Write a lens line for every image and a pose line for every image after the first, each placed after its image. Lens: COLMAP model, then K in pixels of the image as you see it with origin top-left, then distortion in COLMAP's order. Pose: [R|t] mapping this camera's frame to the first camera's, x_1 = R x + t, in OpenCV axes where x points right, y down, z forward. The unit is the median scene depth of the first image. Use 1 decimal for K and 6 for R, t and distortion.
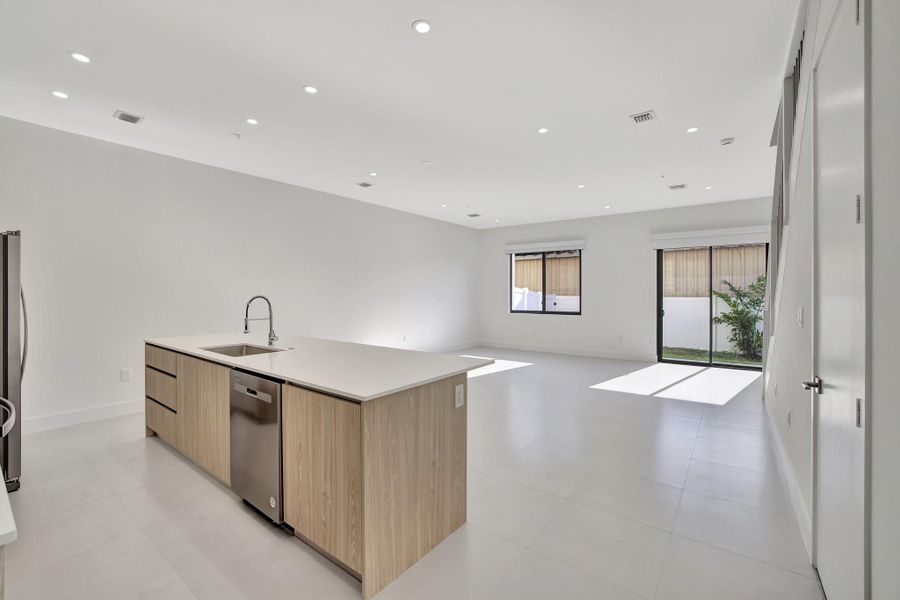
lens RADIAL K [[392.2, 0, 451.0], [0, 392.2, 297.6], [0, 0, 1]] dist [-0.022900, 0.001723]
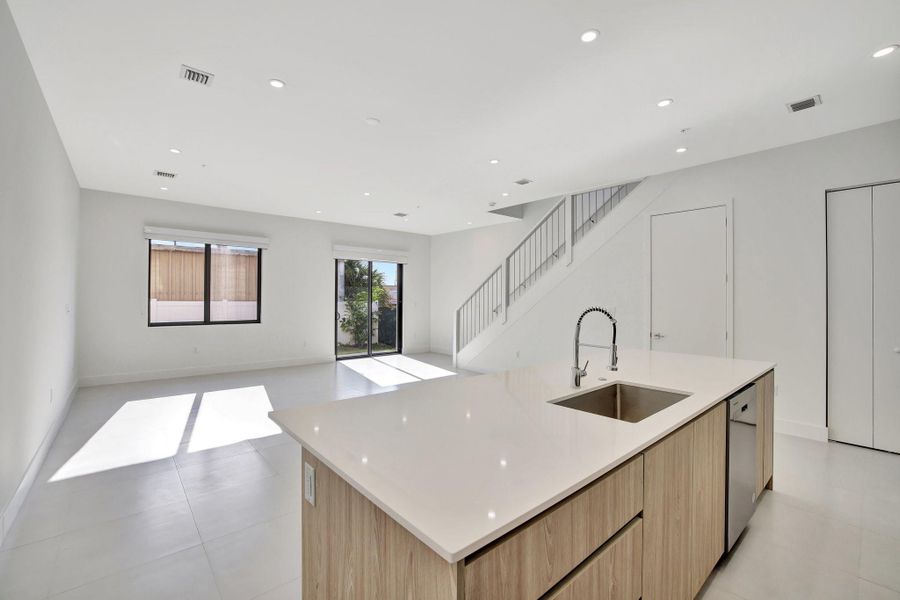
lens RADIAL K [[385.6, 0, 446.6], [0, 385.6, 295.9], [0, 0, 1]] dist [-0.029284, 0.005563]
pose [[0.197739, 0.008070, 0.980222, -0.400557], [0.005554, 0.999941, -0.009352, -0.005476], [-0.980239, 0.007294, 0.197682, 0.393830]]
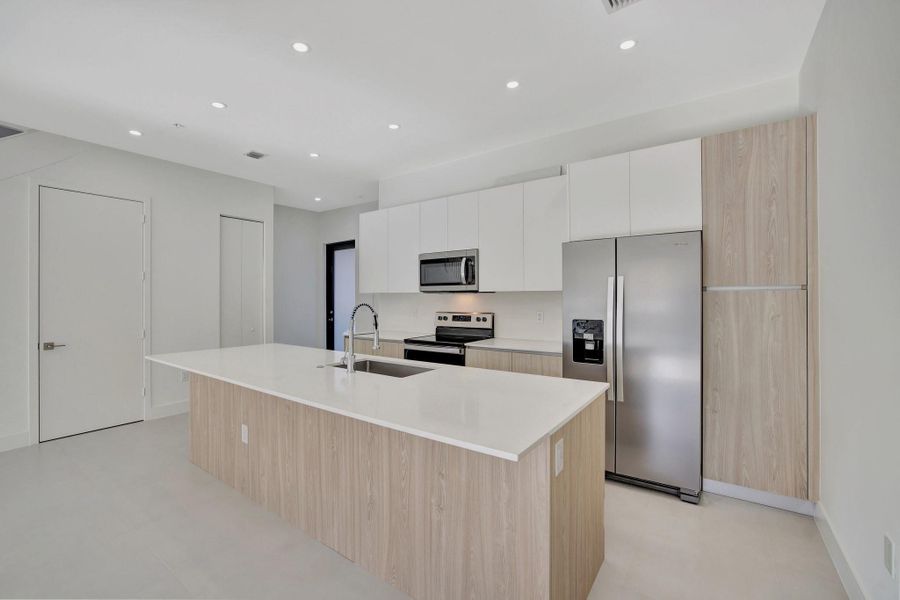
lens RADIAL K [[385.6, 0, 448.0], [0, 385.6, 295.5], [0, 0, 1]] dist [-0.029284, 0.005563]
pose [[-0.999430, 0.005849, -0.033235, -0.240858], [0.005689, 0.999972, 0.004918, -0.006487], [0.033263, 0.004727, -0.999435, 0.605887]]
